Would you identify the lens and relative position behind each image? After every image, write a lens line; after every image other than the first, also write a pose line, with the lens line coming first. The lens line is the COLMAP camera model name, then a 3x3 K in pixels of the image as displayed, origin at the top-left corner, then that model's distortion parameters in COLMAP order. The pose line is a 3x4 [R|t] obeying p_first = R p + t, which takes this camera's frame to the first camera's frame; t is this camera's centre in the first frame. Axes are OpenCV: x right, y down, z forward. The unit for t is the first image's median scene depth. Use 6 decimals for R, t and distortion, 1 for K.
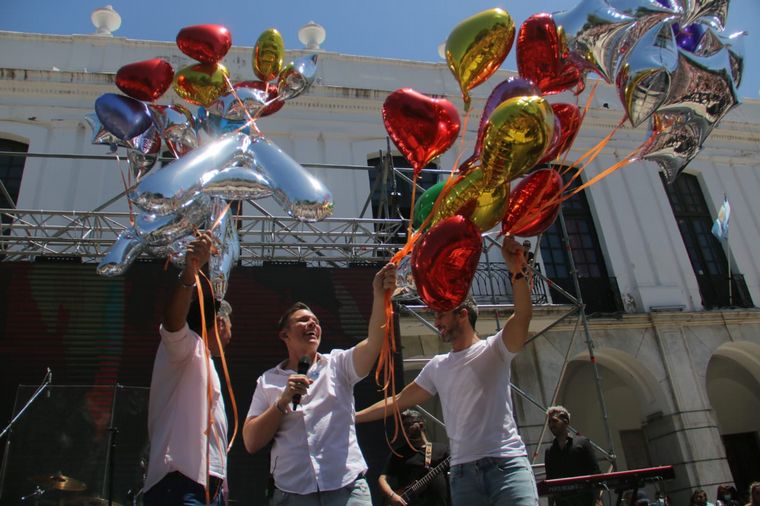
lens RADIAL K [[620.0, 0, 378.3], [0, 620.0, 238.6], [0, 0, 1]] dist [-0.198154, 0.137138]
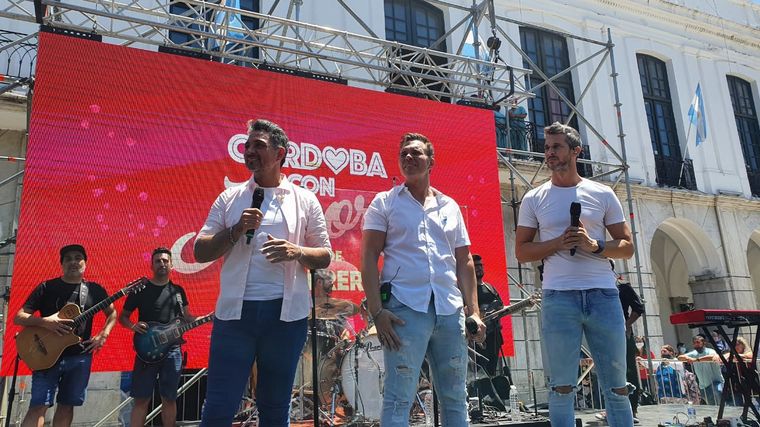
lens RADIAL K [[599.9, 0, 382.7], [0, 599.9, 202.7], [0, 0, 1]] dist [0.002882, 0.004941]
pose [[0.971747, 0.109337, 0.209175, -0.187057], [-0.148823, 0.971696, 0.183462, 0.020648], [-0.183195, -0.209409, 0.960514, -0.000171]]
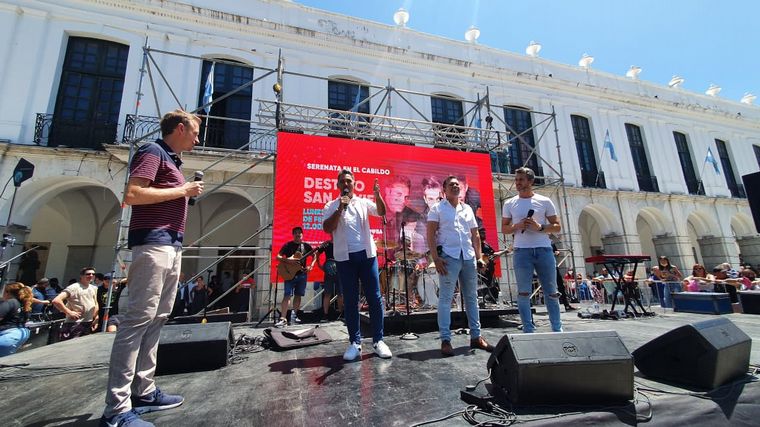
lens RADIAL K [[301.9, 0, 380.4], [0, 301.9, 214.9], [0, 0, 1]] dist [0.013915, -0.017560]
pose [[0.995569, 0.078804, 0.051301, -0.198104], [-0.089342, 0.962877, 0.254727, 0.008122], [-0.029323, -0.258182, 0.965651, -0.023975]]
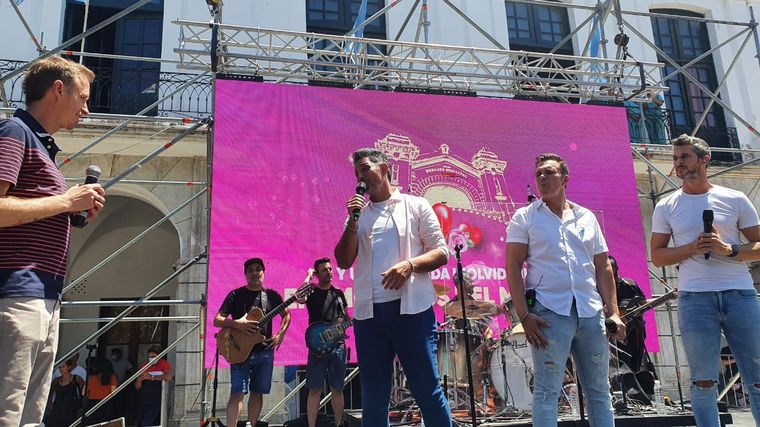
lens RADIAL K [[599.9, 0, 382.7], [0, 599.9, 202.7], [0, 0, 1]] dist [0.002882, 0.004941]
pose [[0.998445, 0.055739, 0.000256, -0.199808], [-0.054526, 0.975742, 0.212026, 0.004835], [0.011568, -0.211711, 0.977264, -0.032966]]
